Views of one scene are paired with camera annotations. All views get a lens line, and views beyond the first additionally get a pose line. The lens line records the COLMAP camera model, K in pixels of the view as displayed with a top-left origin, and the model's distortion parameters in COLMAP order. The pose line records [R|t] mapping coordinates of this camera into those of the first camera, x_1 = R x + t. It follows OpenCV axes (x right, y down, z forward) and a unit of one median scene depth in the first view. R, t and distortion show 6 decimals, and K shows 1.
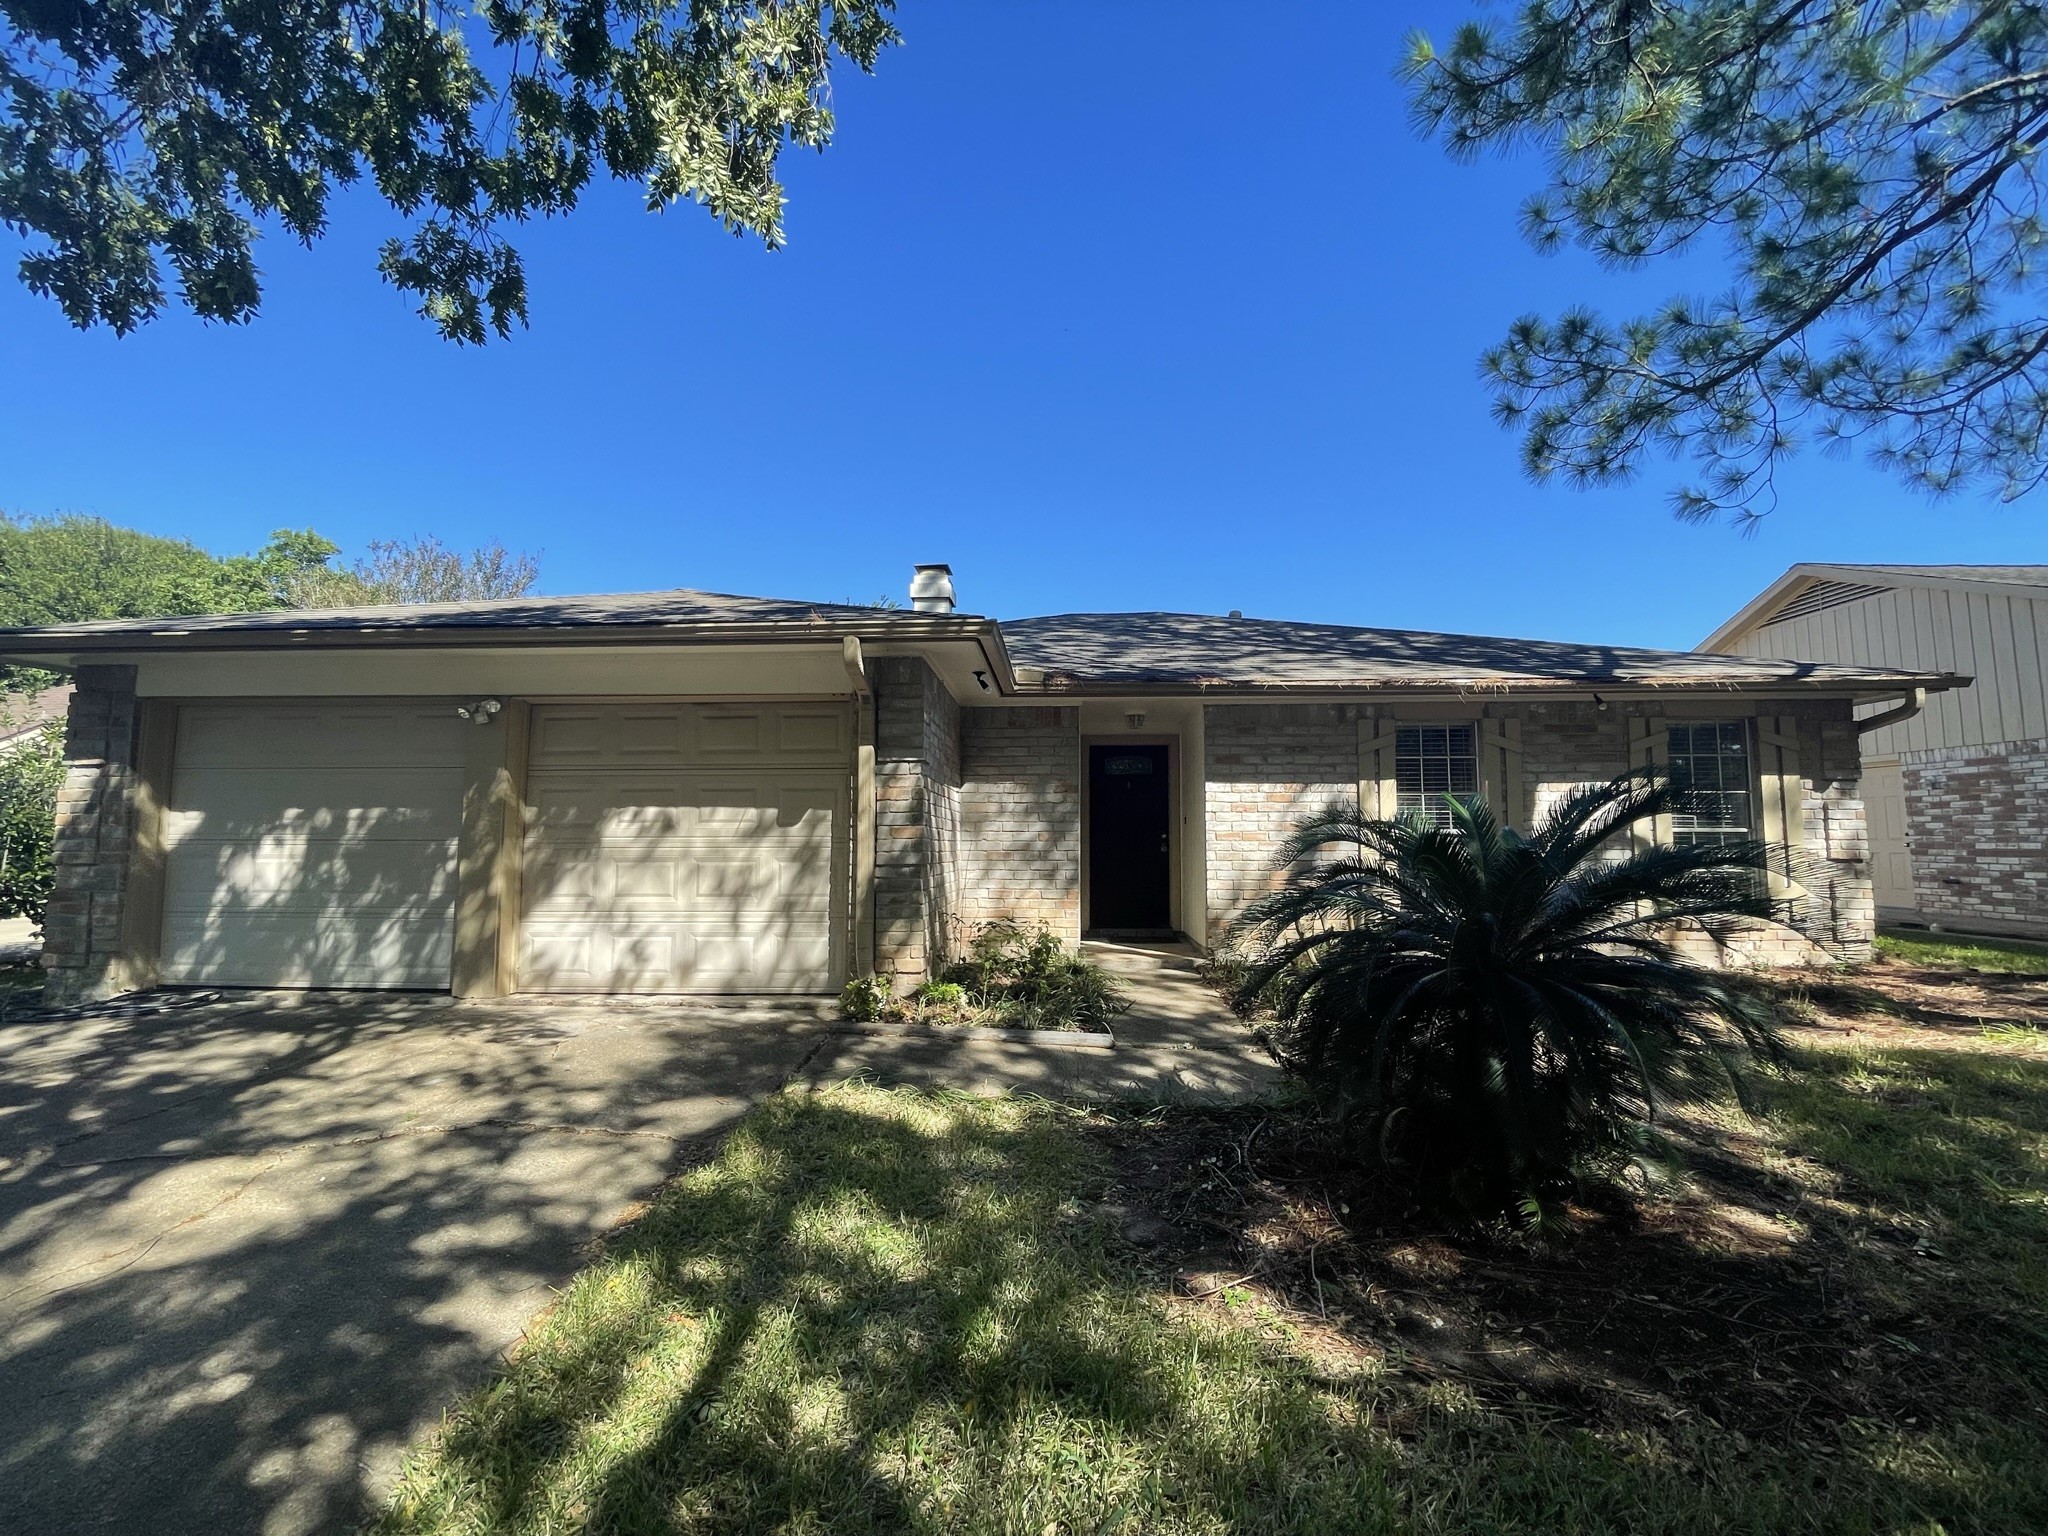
lens RADIAL K [[831.1, 0, 1017.9], [0, 831.1, 776.0], [0, 0, 1]] dist [-0.003208, 0.000364]
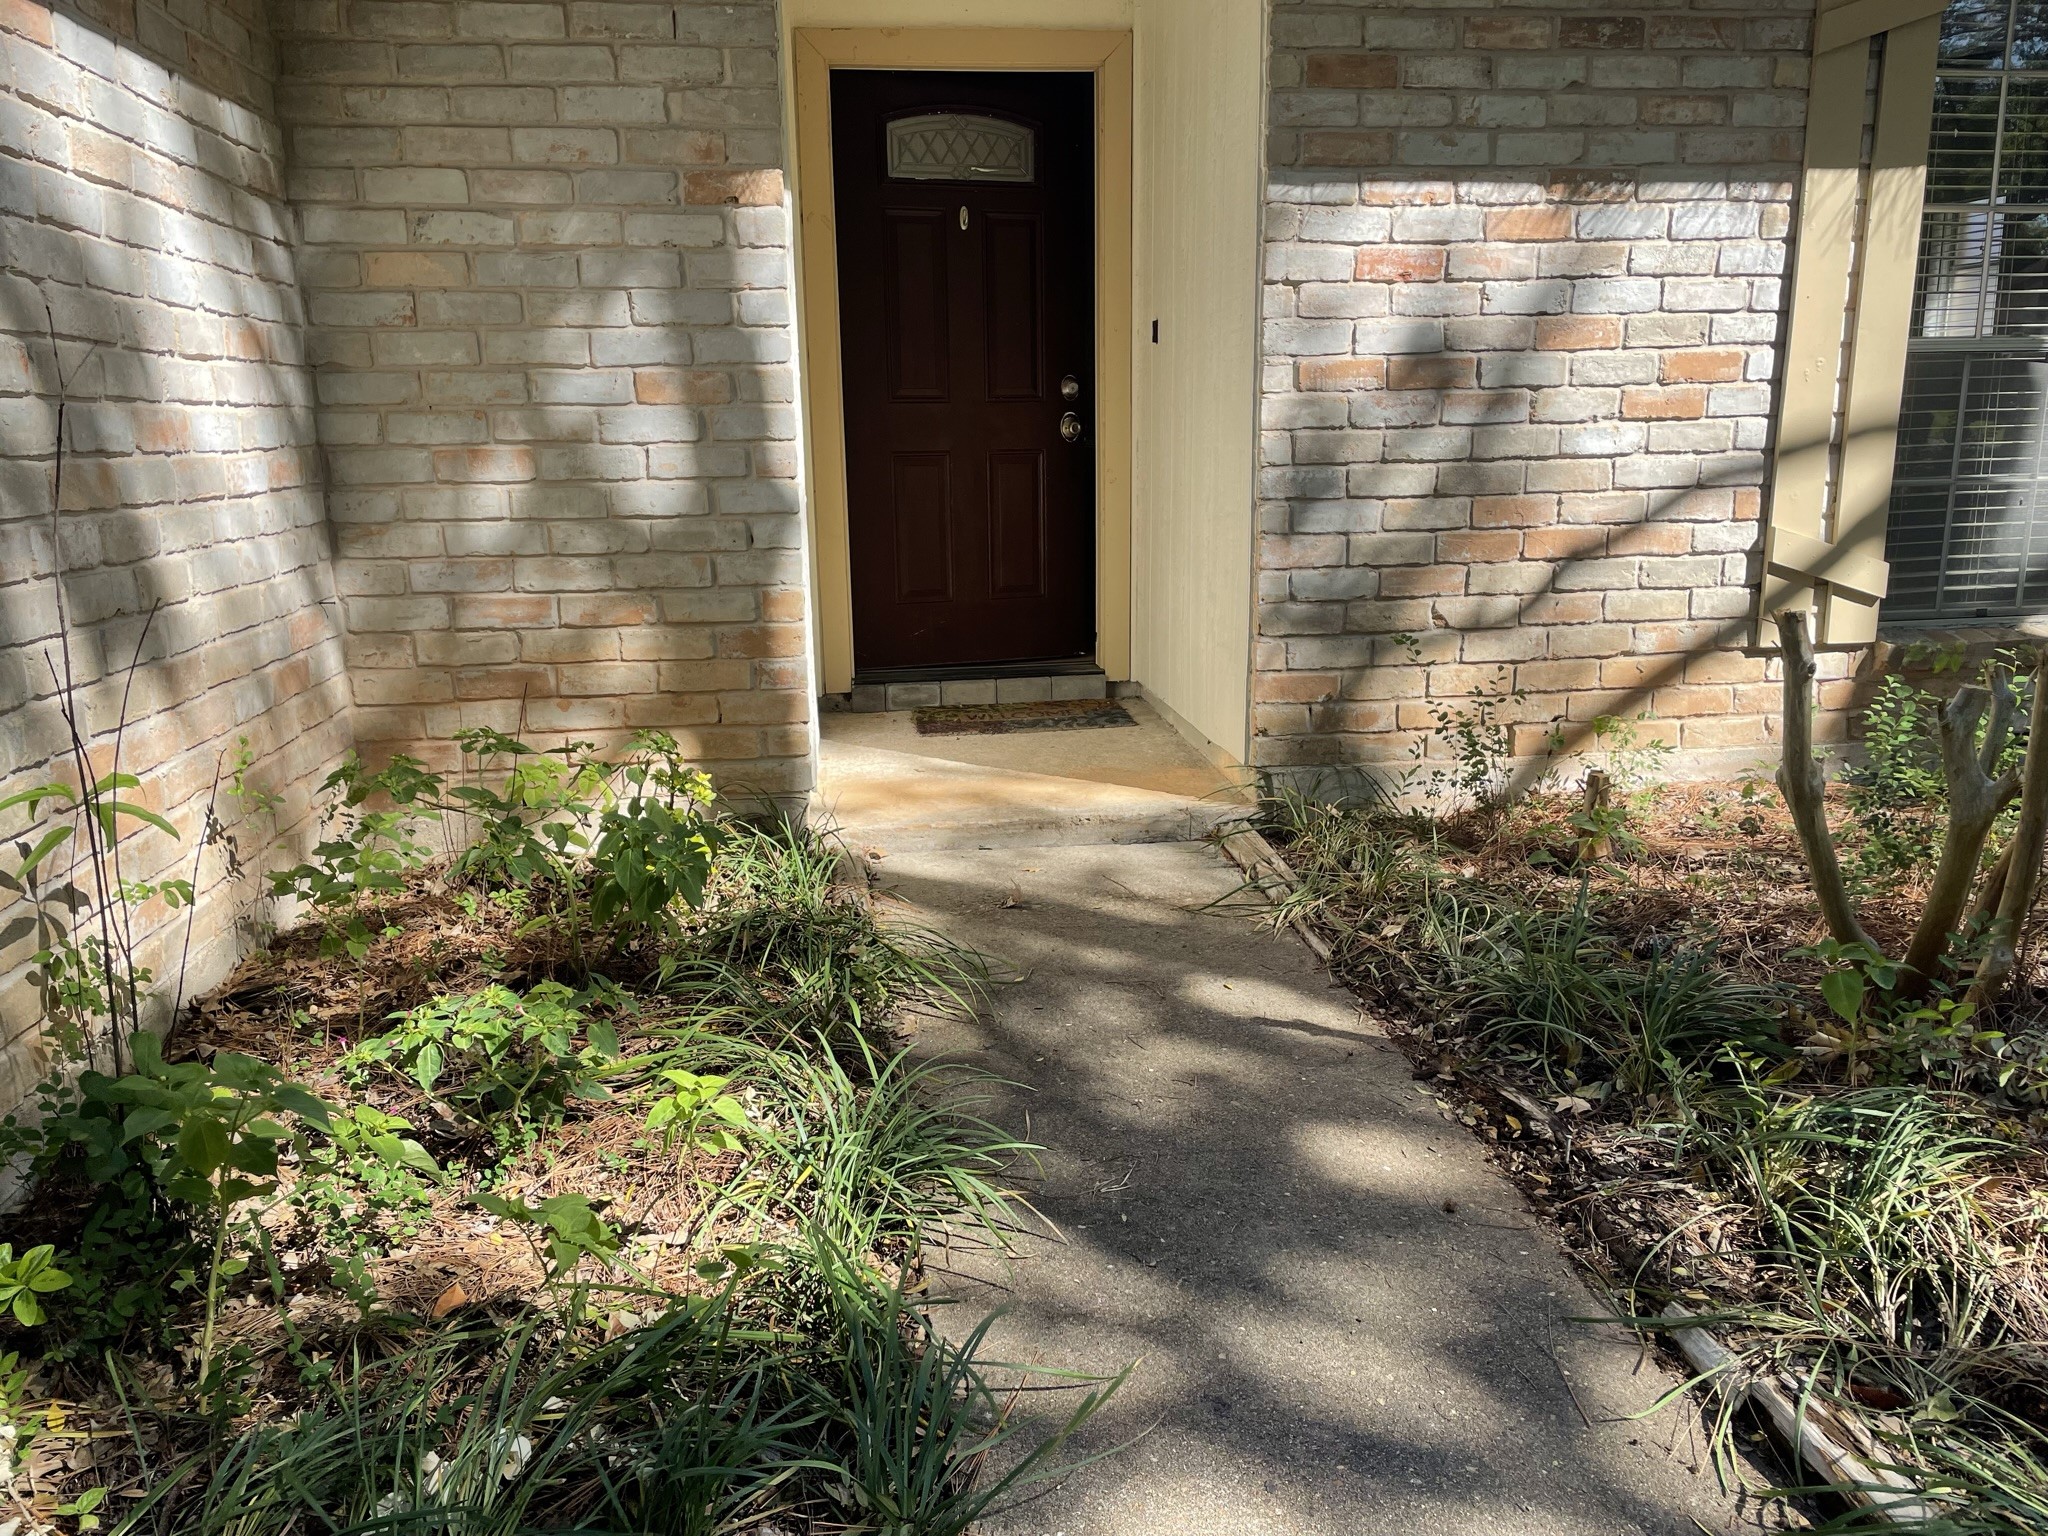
lens RADIAL K [[1541.6, 0, 991.9], [0, 1541.6, 743.4], [0, 0, 1]] dist [0.049877, -0.043441]
pose [[0.985825, -0.051246, 0.159760, 0.052320], [0.005482, 0.961542, 0.274604, 0.048908], [-0.167688, -0.269835, 0.948193, 0.502473]]
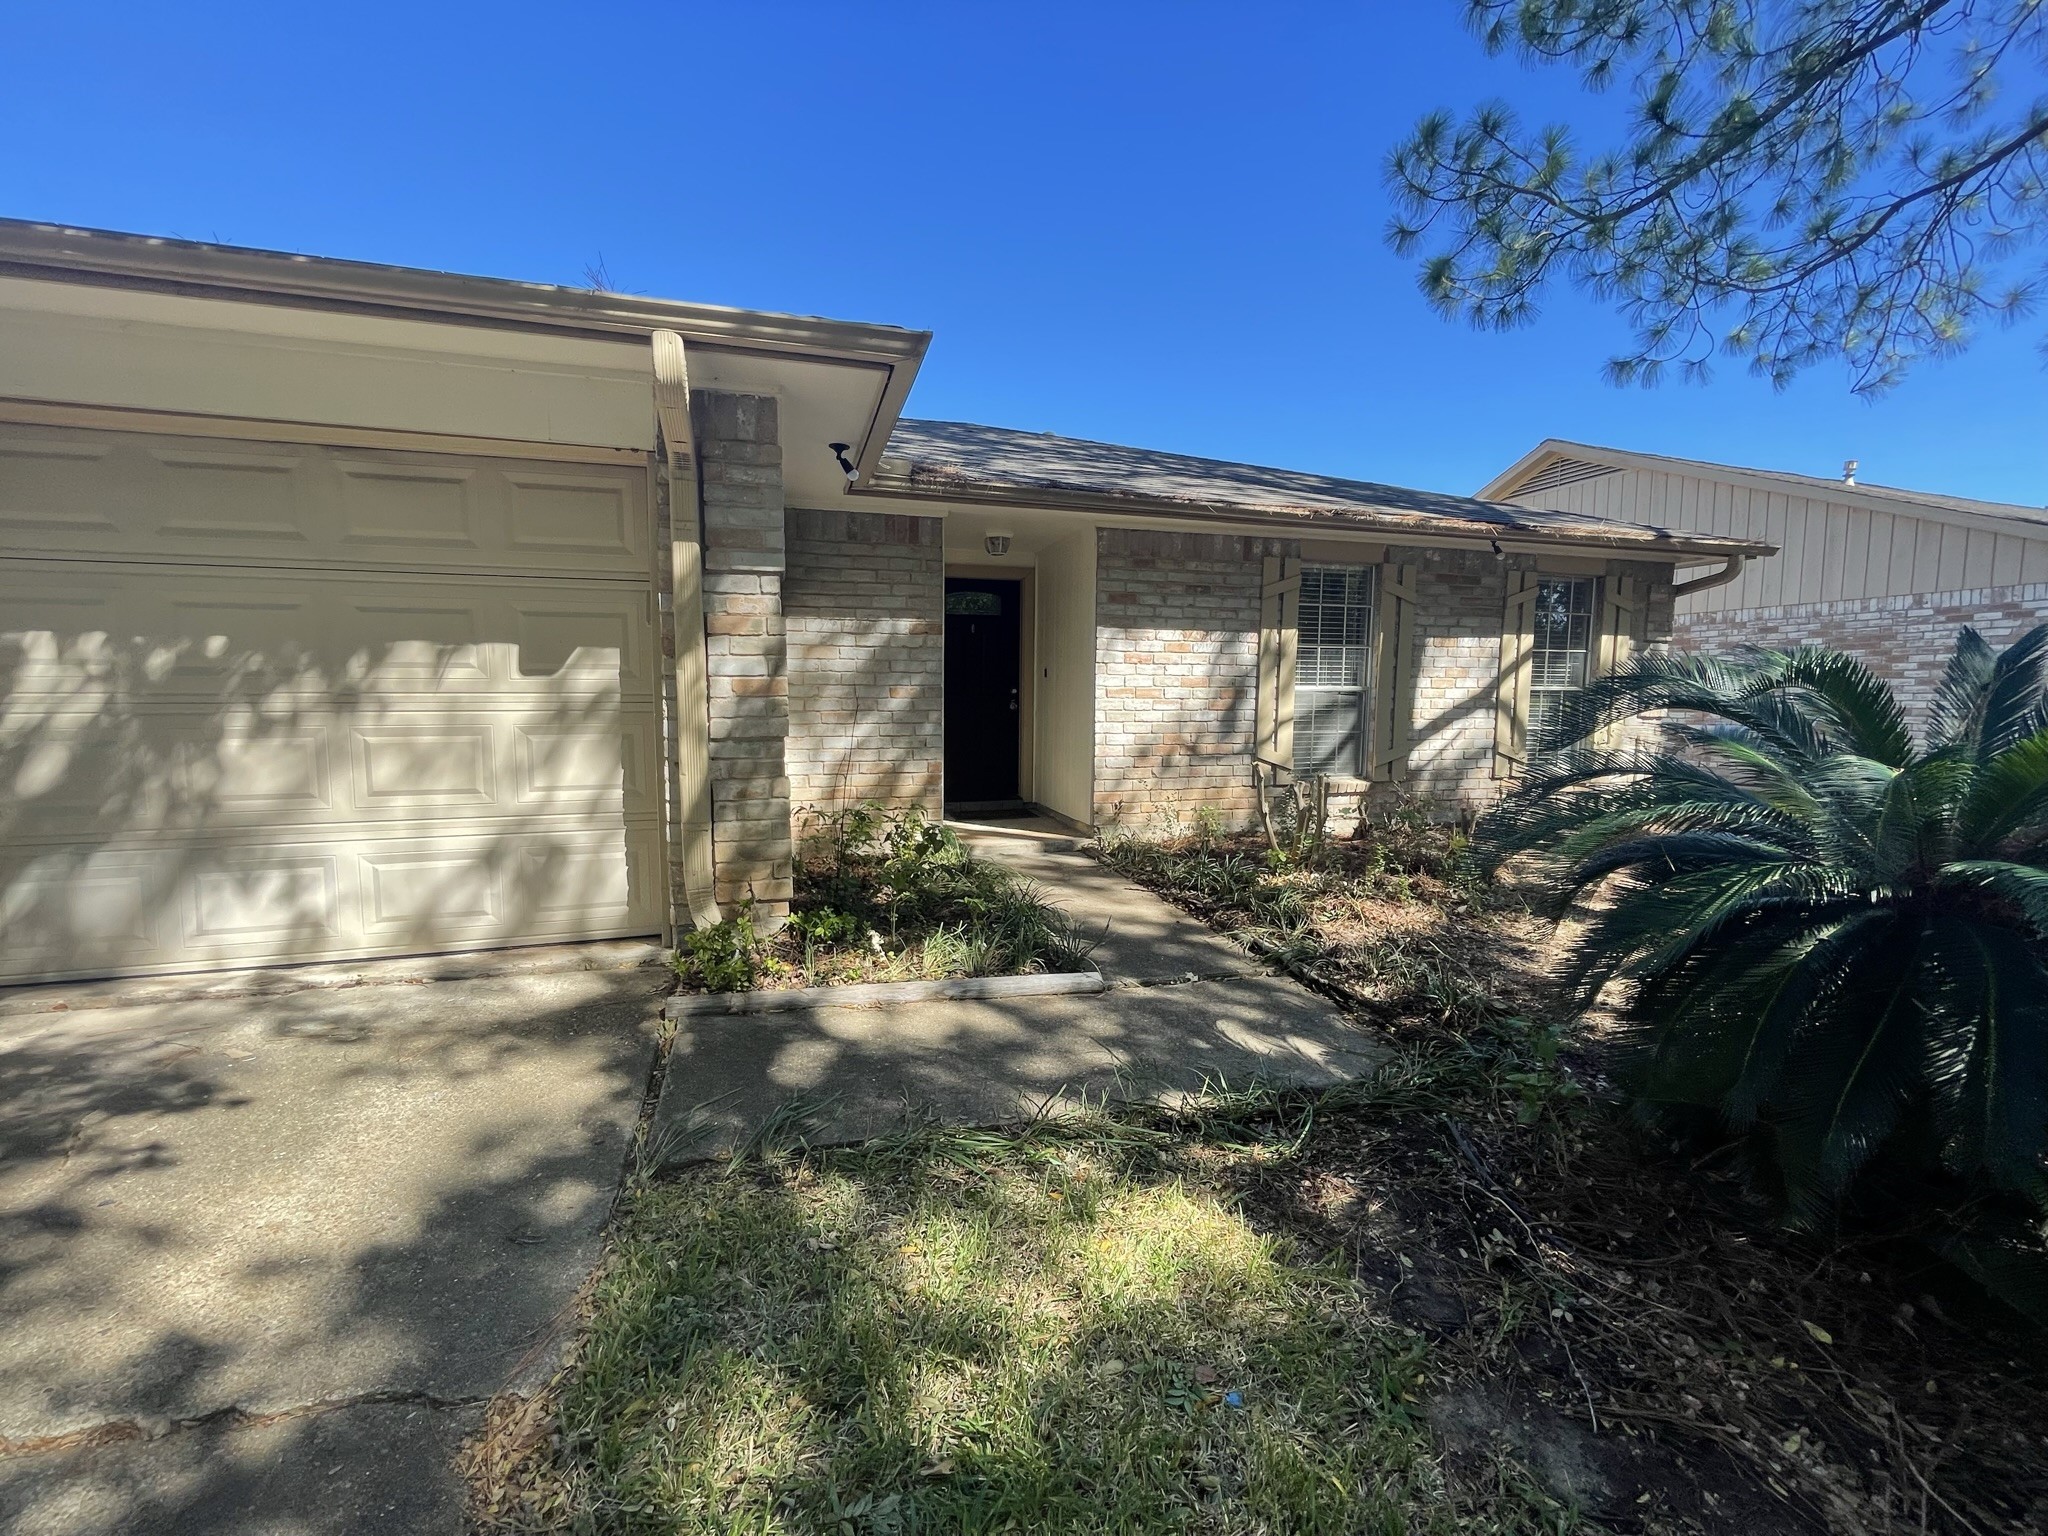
lens RADIAL K [[831.1, 0, 1016.4], [0, 831.1, 759.2], [0, 0, 1]] dist [-0.003208, 0.000364]
pose [[0.948545, -0.021689, 0.315899, -0.108280], [-0.028458, 0.987774, 0.153271, 0.014030], [-0.315361, -0.154374, 0.936331, 0.247684]]
